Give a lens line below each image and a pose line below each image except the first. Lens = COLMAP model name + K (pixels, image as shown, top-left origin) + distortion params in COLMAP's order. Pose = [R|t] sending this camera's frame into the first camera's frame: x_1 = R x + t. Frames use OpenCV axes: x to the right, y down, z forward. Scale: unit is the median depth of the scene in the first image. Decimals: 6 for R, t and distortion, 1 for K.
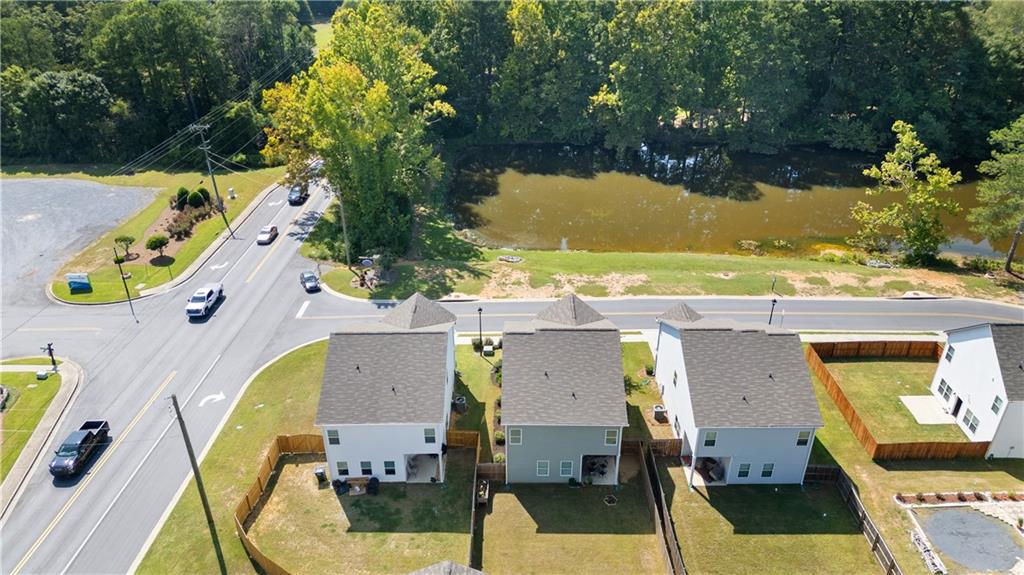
lens RADIAL K [[718.2, 0, 512.0], [0, 718.2, 287.5], [0, 0, 1]] dist [0.076672, -0.077740]
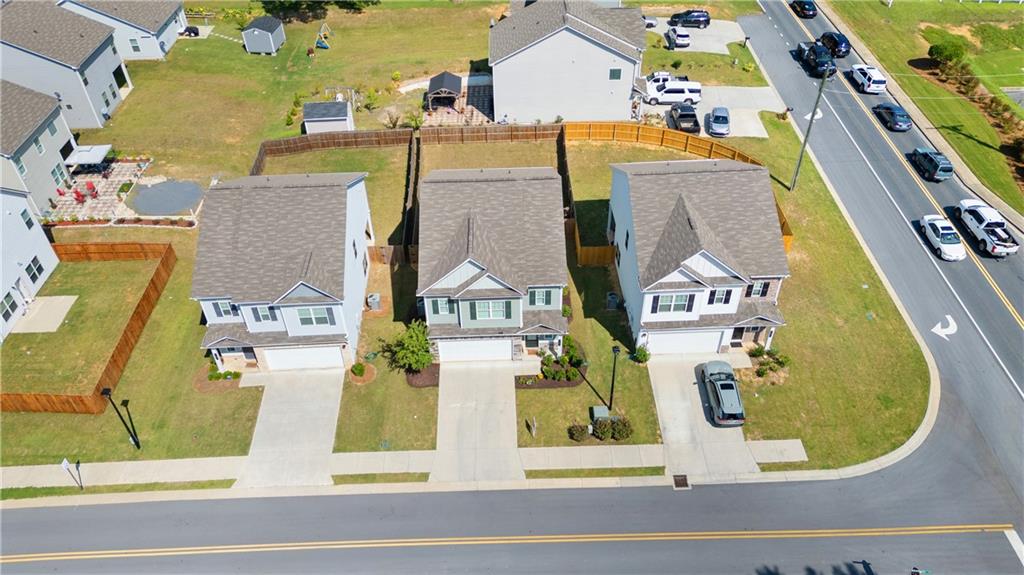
lens RADIAL K [[718.2, 0, 512.0], [0, 718.2, 287.5], [0, 0, 1]] dist [0.076672, -0.077740]
pose [[-0.999158, 0.038036, -0.015369, 0.042398], [-0.001638, 0.337348, 0.941379, -0.466779], [0.040991, 0.940611, -0.337001, 0.962597]]
